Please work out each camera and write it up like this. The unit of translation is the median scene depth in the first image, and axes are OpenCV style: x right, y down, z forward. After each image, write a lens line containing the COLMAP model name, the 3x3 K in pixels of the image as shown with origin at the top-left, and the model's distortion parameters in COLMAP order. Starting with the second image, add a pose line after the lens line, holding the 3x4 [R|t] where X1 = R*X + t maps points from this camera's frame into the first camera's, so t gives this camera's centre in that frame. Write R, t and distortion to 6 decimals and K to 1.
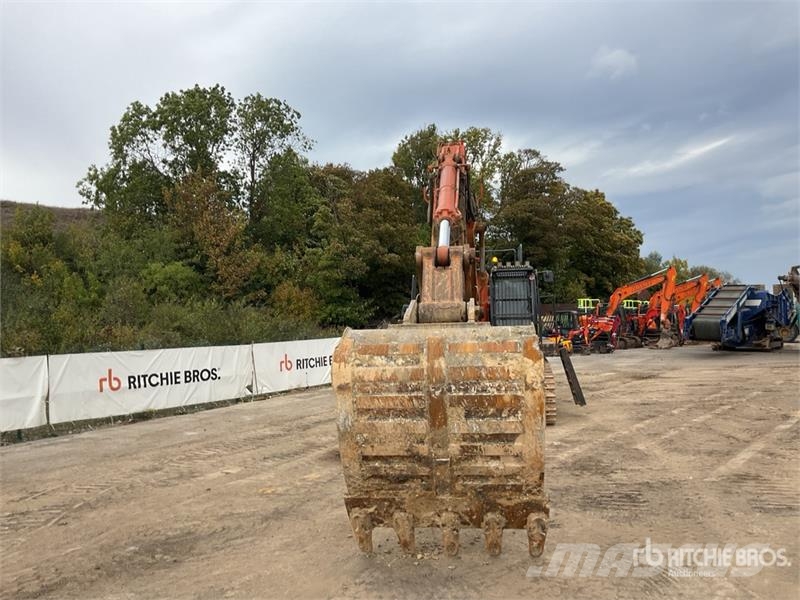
lens RADIAL K [[670.9, 0, 400.0], [0, 670.9, 300.0], [0, 0, 1]] dist [0.090861, -0.199737]
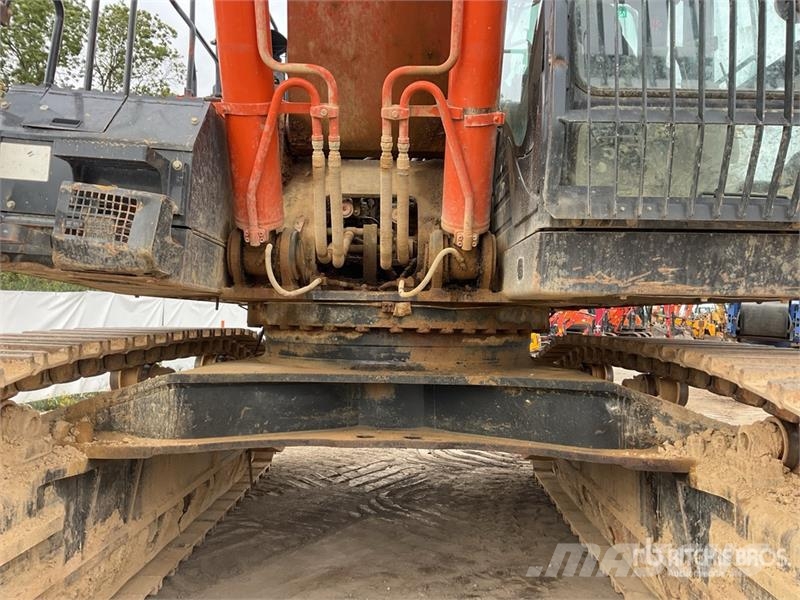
lens RADIAL K [[658.2, 0, 397.7], [0, 658.2, 296.6], [0, 0, 1]] dist [0.094079, -0.176648]
pose [[0.992257, 0.040058, 0.117563, 0.079796], [-0.039078, 0.999180, -0.010628, 0.071193], [-0.117893, 0.005951, 0.993009, 0.744960]]
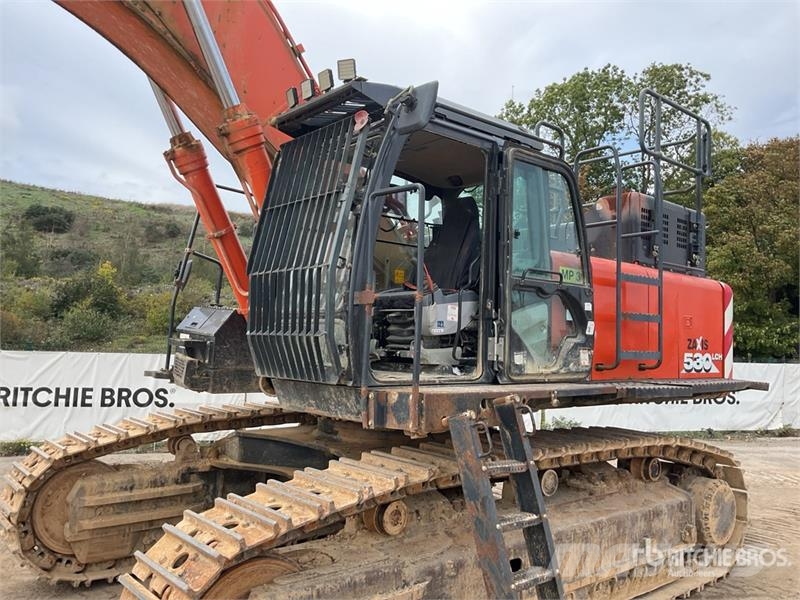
lens RADIAL K [[658.2, 0, 397.7], [0, 658.2, 296.6], [0, 0, 1]] dist [0.094079, -0.176648]
pose [[0.740924, -0.007521, -0.671546, 0.321984], [-0.021788, 0.999142, -0.035230, 0.033185], [0.671235, 0.040735, 0.740124, 0.709871]]
